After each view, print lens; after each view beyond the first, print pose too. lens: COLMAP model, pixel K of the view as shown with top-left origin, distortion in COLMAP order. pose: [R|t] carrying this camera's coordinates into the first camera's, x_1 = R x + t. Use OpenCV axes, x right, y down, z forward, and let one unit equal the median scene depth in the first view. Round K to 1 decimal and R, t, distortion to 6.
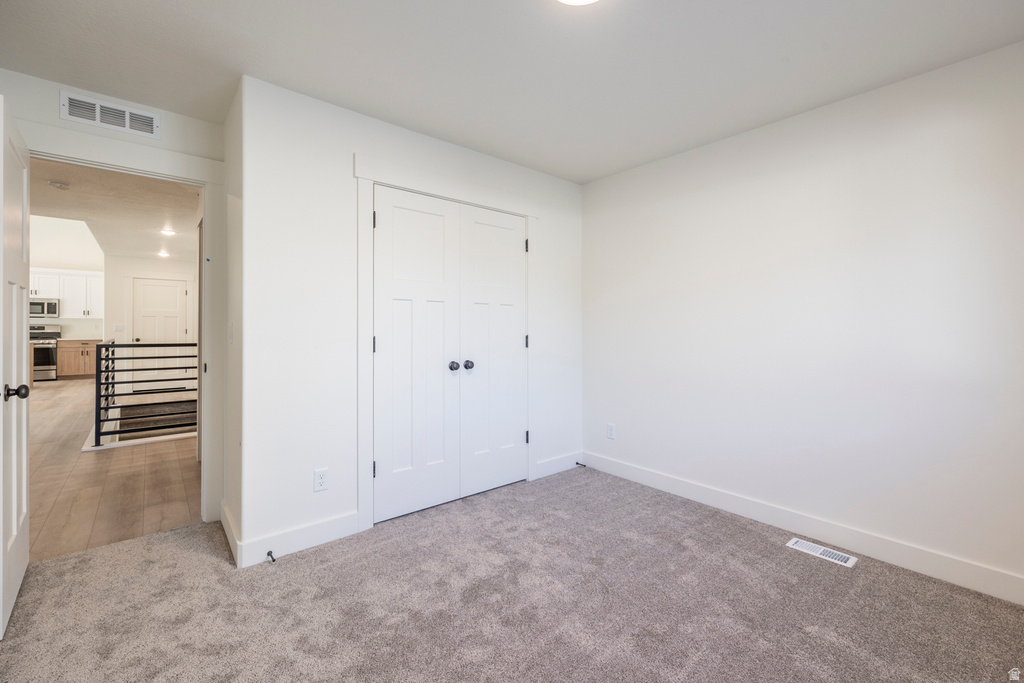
lens RADIAL K [[425.6, 0, 510.5], [0, 425.6, 331.4], [0, 0, 1]] dist [-0.000193, -0.000305]
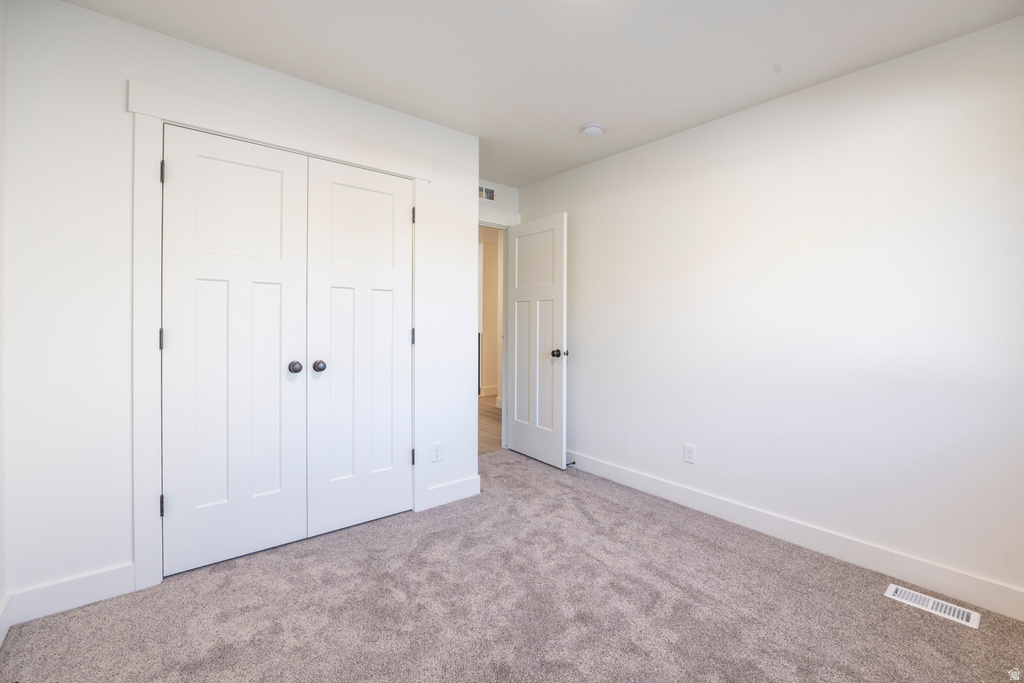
lens RADIAL K [[437.9, 0, 508.5], [0, 437.9, 327.5], [0, 0, 1]] dist [-0.001456, -0.000047]
pose [[0.999657, 0.009524, -0.024389, 0.263887], [-0.009400, 0.999942, 0.005189, 0.000774], [0.024437, -0.004958, 0.999689, 0.212922]]
